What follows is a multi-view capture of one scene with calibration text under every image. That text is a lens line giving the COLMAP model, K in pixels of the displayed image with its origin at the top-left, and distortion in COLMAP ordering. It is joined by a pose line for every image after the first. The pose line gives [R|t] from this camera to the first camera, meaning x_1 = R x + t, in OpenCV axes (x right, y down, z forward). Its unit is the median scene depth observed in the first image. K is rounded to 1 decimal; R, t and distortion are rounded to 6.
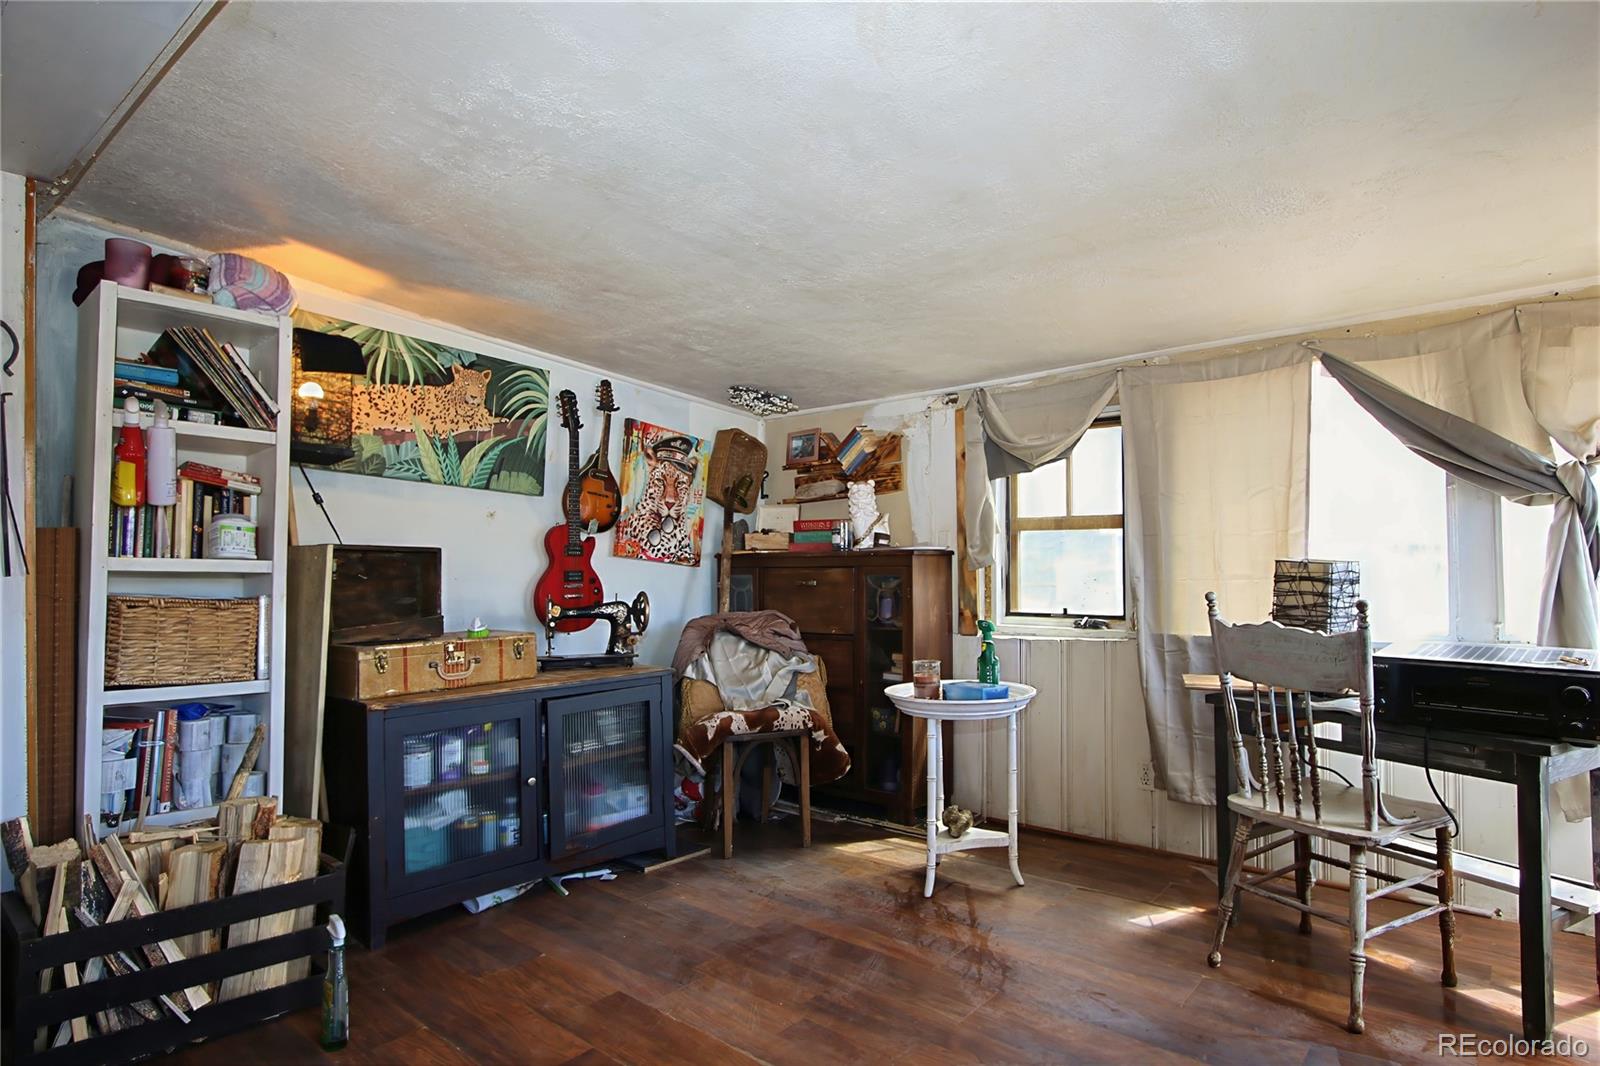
lens RADIAL K [[877.9, 0, 786.1], [0, 877.9, 538.0], [0, 0, 1]] dist [-0.014962, 0.003239]
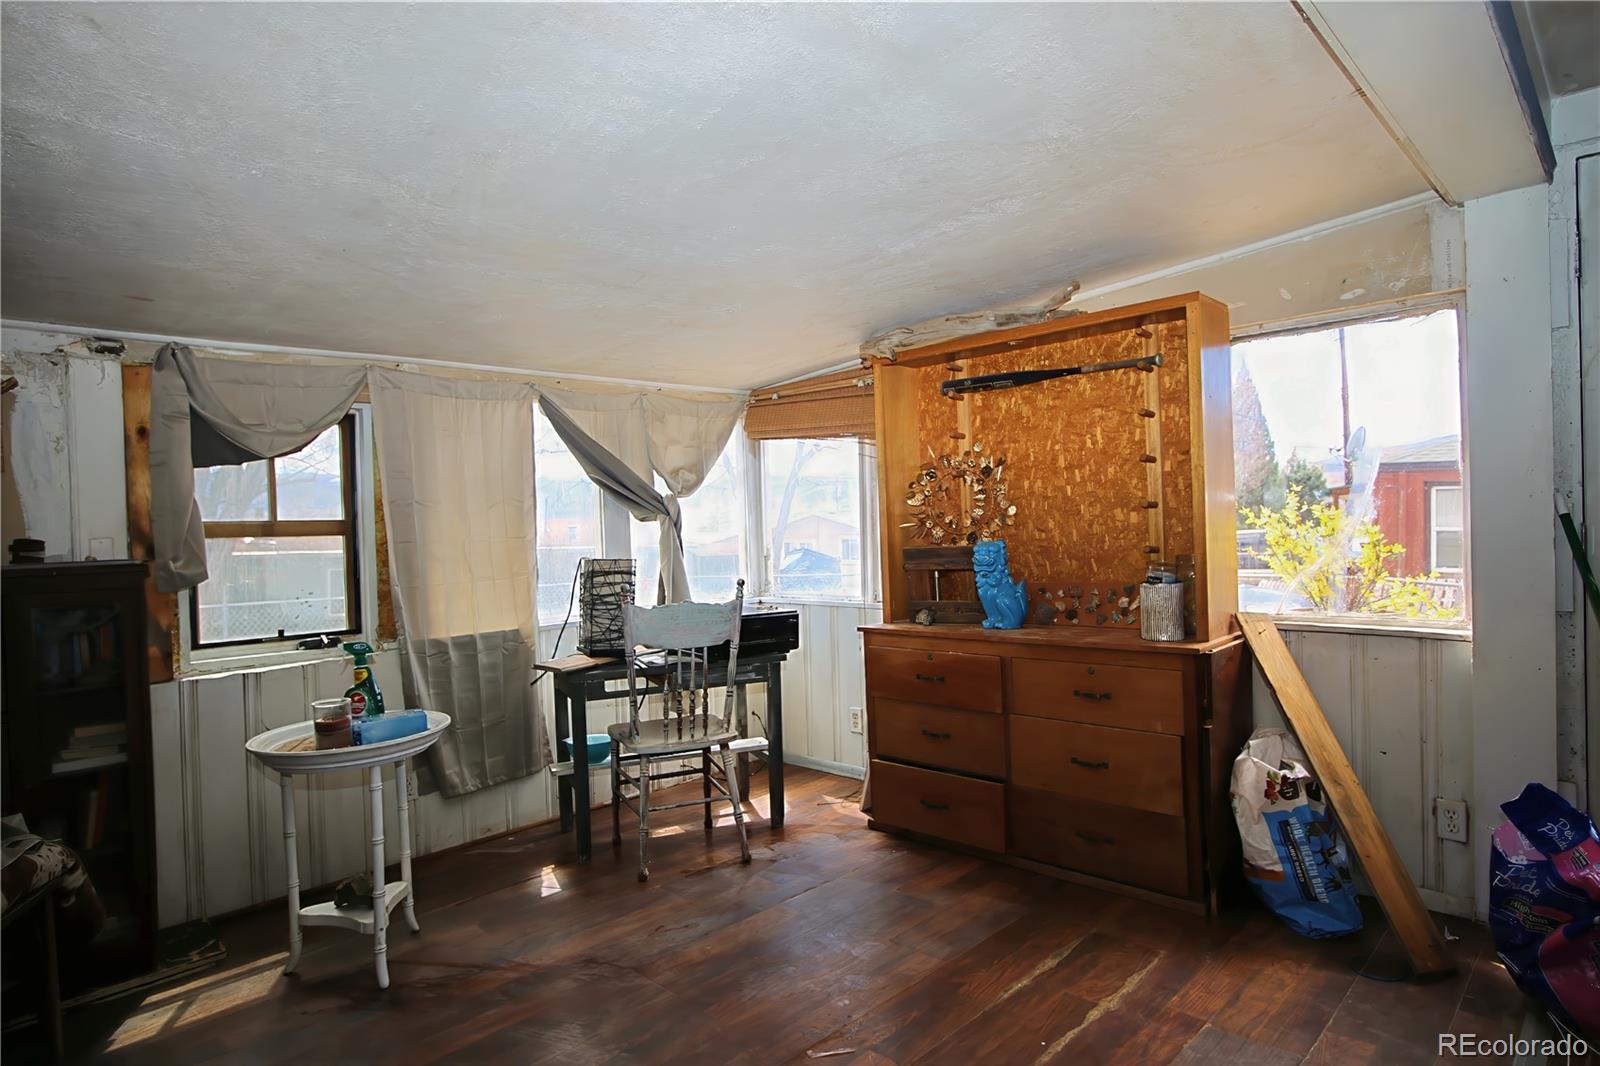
lens RADIAL K [[877.9, 0, 799.8], [0, 877.9, 539.1], [0, 0, 1]] dist [-0.014962, 0.003239]
pose [[0.062051, 0.008996, 0.998032, -0.570173], [0.018353, 0.999780, -0.010153, 0.011932], [-0.997904, 0.018947, 0.061872, 0.517194]]
